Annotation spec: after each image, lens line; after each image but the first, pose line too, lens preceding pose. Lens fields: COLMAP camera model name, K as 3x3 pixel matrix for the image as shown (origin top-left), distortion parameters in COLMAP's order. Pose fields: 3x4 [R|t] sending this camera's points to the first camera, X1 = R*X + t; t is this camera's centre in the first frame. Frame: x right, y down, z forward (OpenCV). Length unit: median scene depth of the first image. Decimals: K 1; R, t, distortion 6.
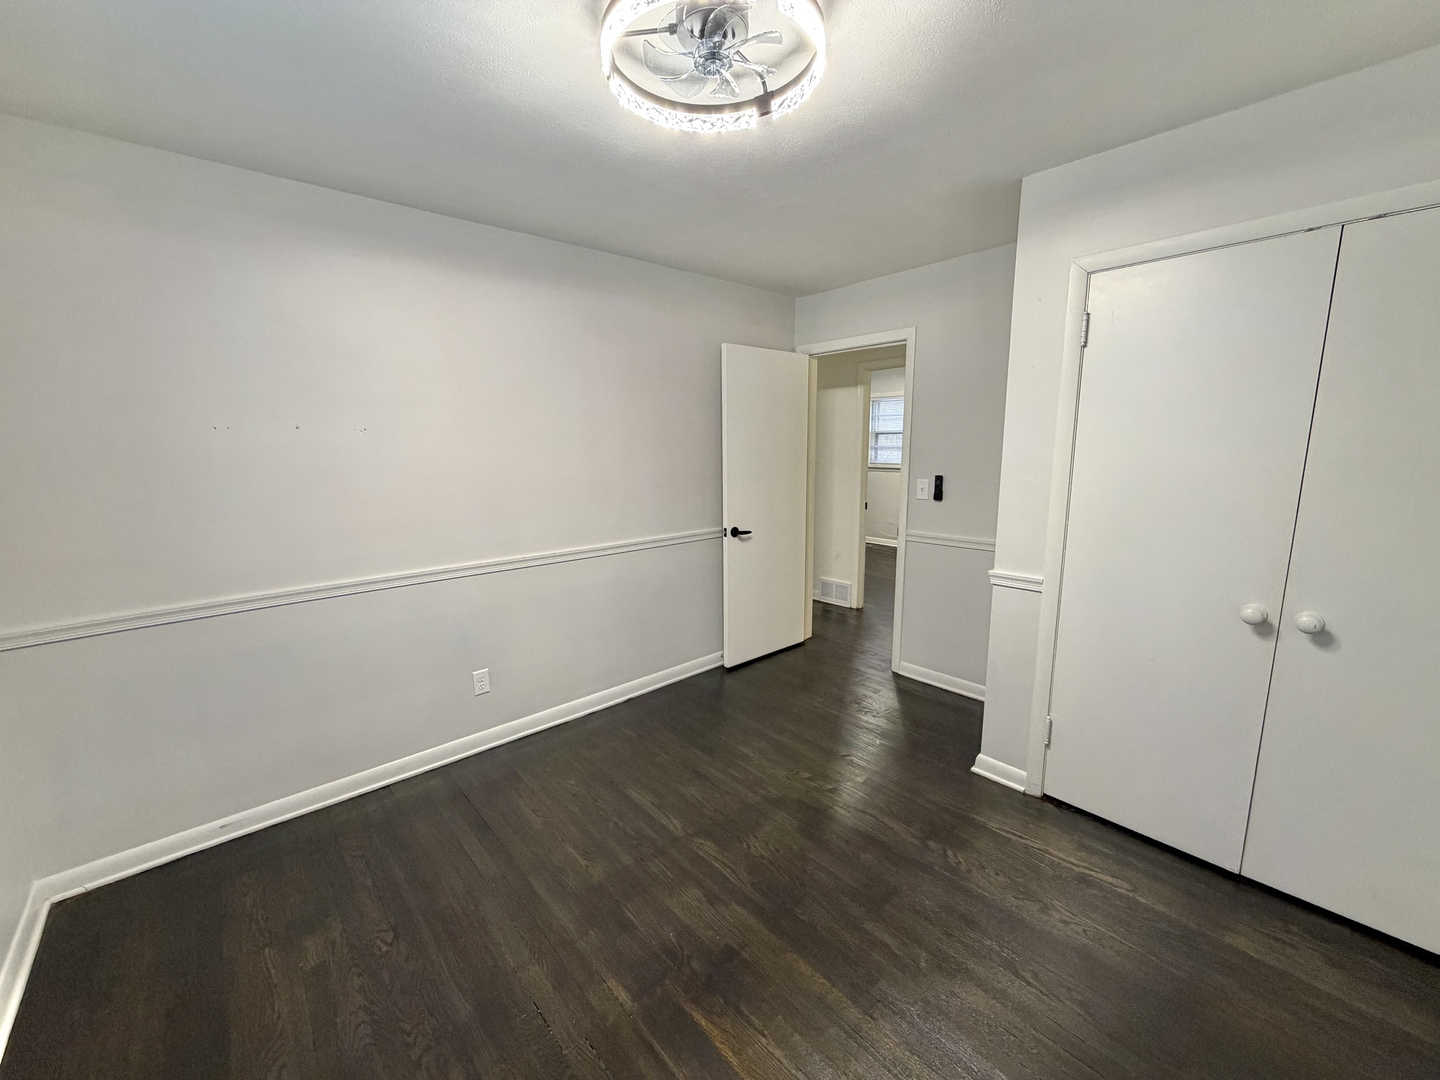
lens RADIAL K [[572.0, 0, 714.5], [0, 572.0, 540.1], [0, 0, 1]] dist [0.000183, -0.000424]
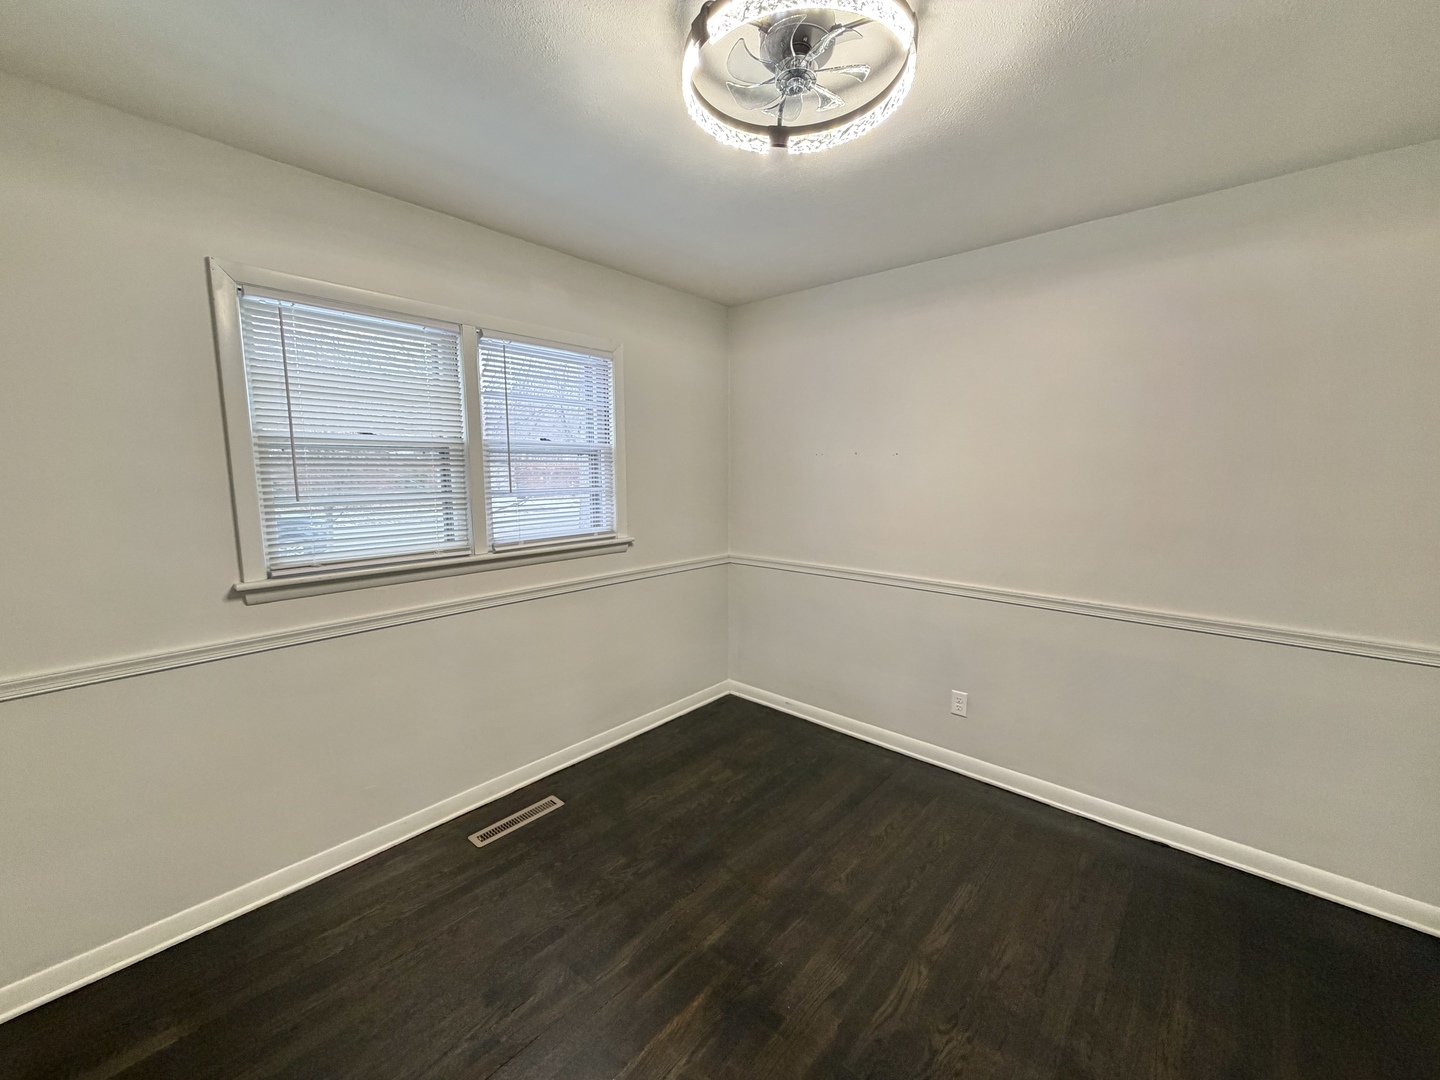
lens RADIAL K [[572.0, 0, 714.5], [0, 572.0, 540.1], [0, 0, 1]] dist [0.000183, -0.000424]
pose [[0.115897, 0.134634, -0.984094, 0.709030], [-0.172264, 0.978481, 0.113579, -0.102249], [0.978209, 0.156360, 0.136595, 0.580787]]
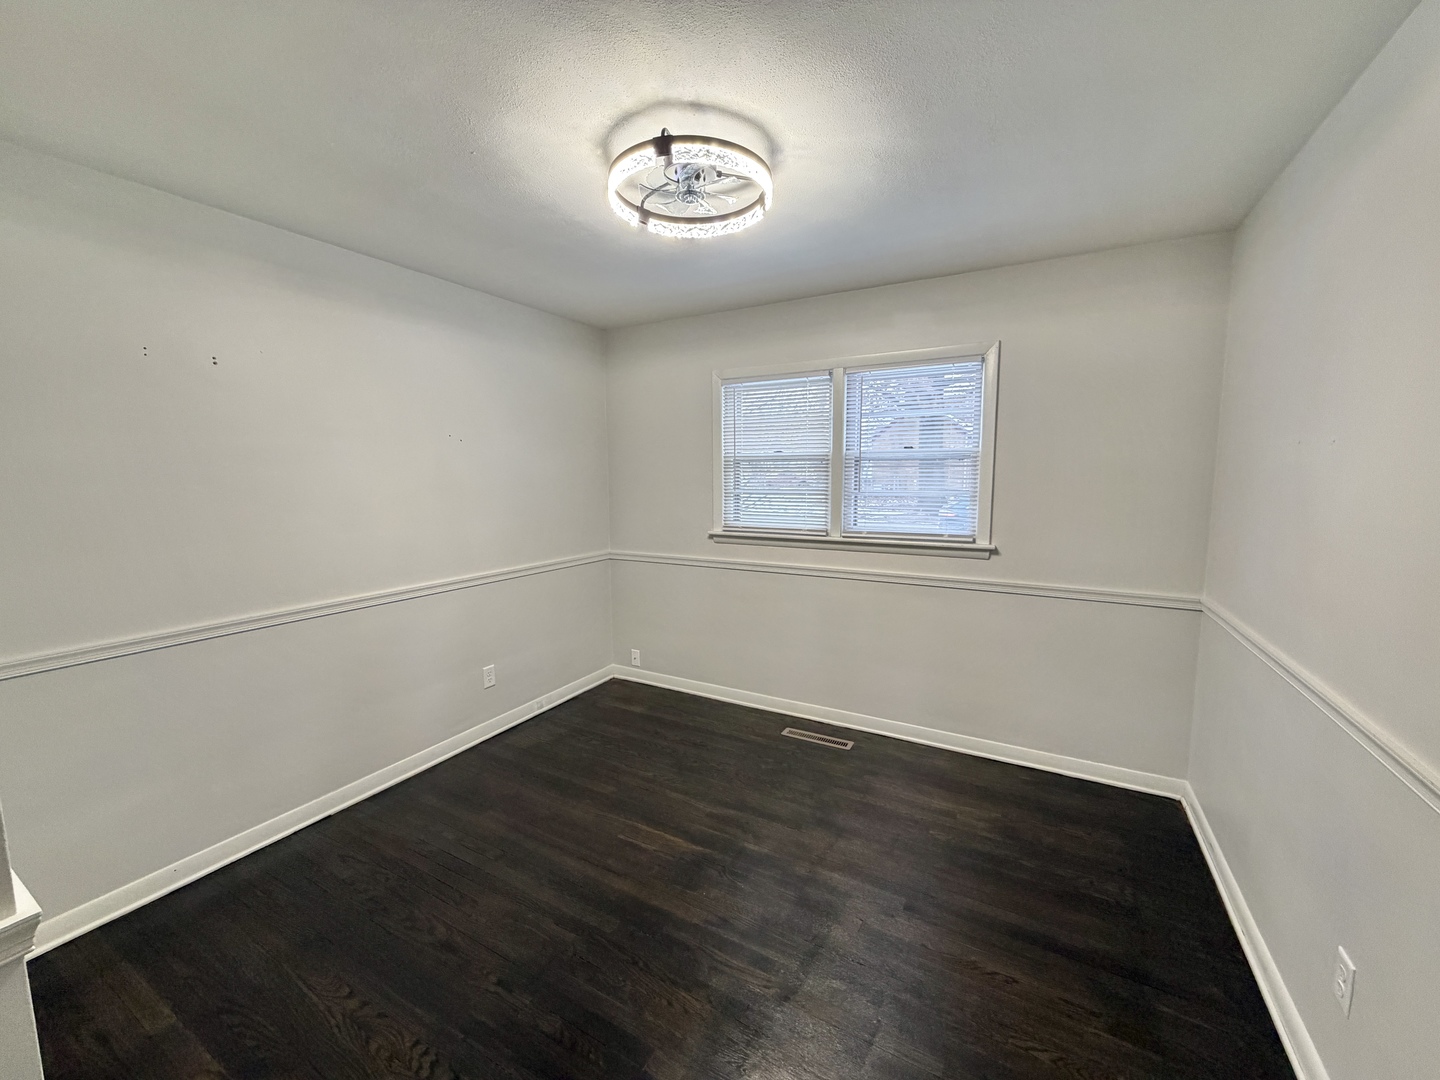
lens RADIAL K [[572.0, 0, 714.5], [0, 572.0, 540.1], [0, 0, 1]] dist [0.000183, -0.000424]
pose [[-0.946024, 0.056866, -0.319069, 0.286350], [-0.038371, 0.957910, 0.284492, -0.298981], [0.321818, 0.281379, -0.904024, 1.678262]]
